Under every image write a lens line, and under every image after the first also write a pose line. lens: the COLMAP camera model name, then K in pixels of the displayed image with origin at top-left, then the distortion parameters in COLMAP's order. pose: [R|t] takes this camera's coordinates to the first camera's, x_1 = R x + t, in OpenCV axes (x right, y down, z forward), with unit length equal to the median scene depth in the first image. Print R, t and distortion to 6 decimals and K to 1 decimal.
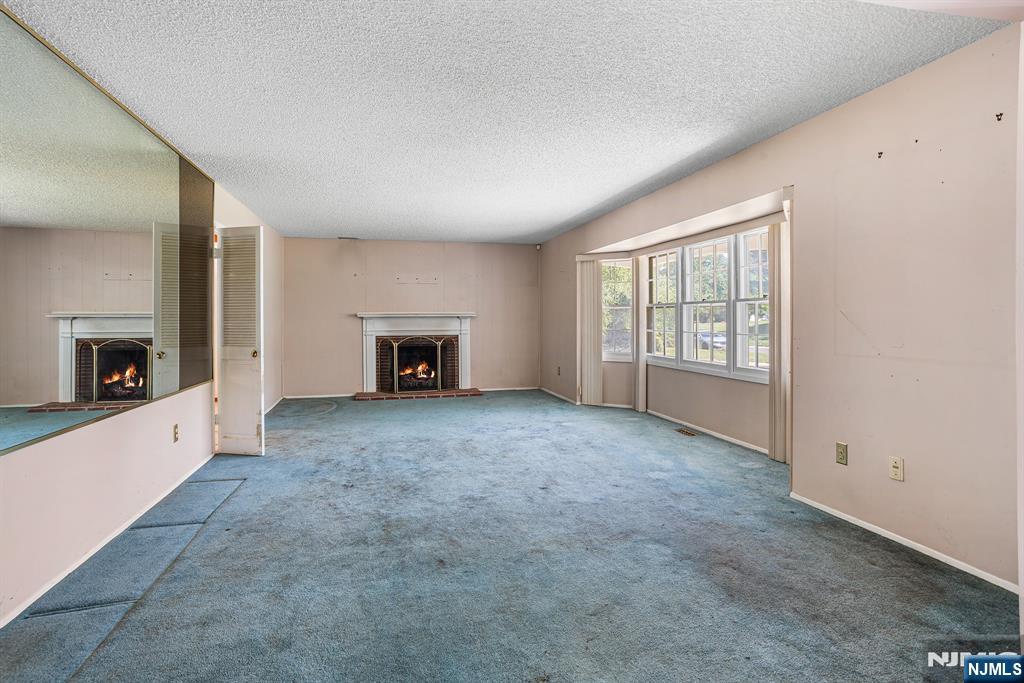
lens RADIAL K [[502.3, 0, 508.9], [0, 502.3, 327.6], [0, 0, 1]] dist [-0.017162, 0.001071]
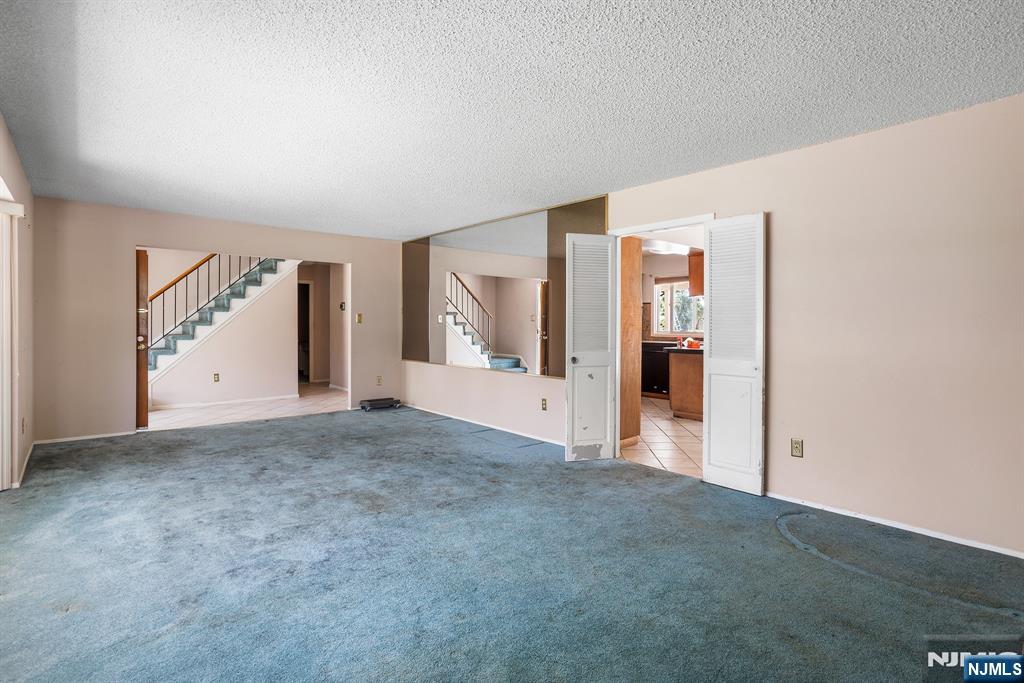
lens RADIAL K [[502.3, 0, 508.9], [0, 502.3, 327.6], [0, 0, 1]] dist [-0.017162, 0.001071]
pose [[-0.895917, 0.002758, -0.444213, 0.069978], [-0.010682, 0.999558, 0.027752, -0.049268], [0.444093, 0.029608, -0.895491, 2.086063]]
